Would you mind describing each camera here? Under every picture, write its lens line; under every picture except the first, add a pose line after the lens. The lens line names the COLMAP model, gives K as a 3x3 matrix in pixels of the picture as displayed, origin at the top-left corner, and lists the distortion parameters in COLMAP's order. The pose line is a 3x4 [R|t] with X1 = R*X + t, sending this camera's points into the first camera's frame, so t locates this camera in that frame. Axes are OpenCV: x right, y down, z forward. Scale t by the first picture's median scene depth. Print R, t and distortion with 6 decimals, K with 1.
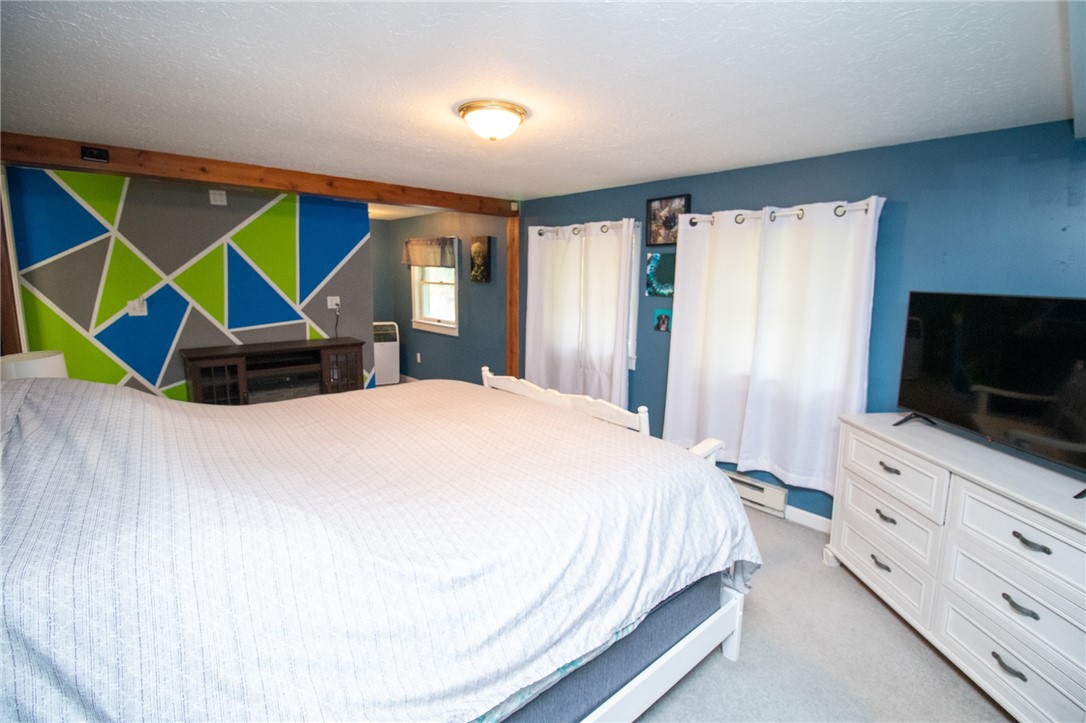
lens RADIAL K [[502.9, 0, 550.1], [0, 502.9, 359.7], [0, 0, 1]] dist [-0.002410, -0.012955]
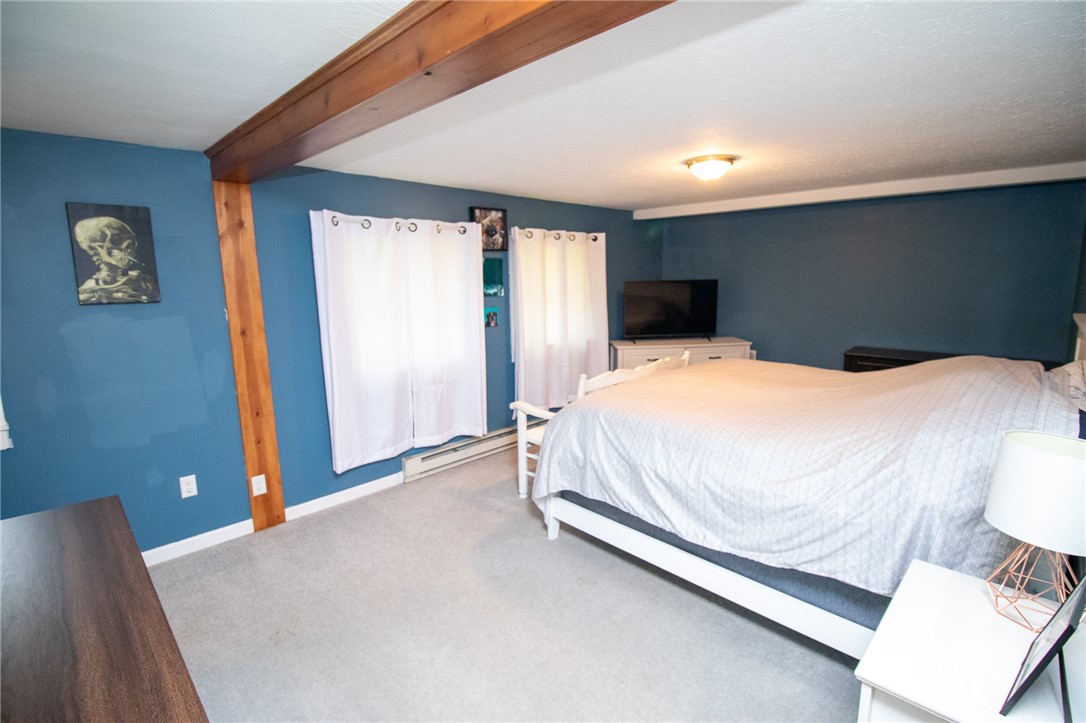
lens RADIAL K [[502.9, 0, 550.1], [0, 502.9, 359.7], [0, 0, 1]] dist [-0.002410, -0.012955]
pose [[-0.067277, -0.169818, 0.983176, -0.906884], [0.188634, 0.965472, 0.179668, -0.163979], [-0.979740, 0.197548, -0.032921, 0.928615]]
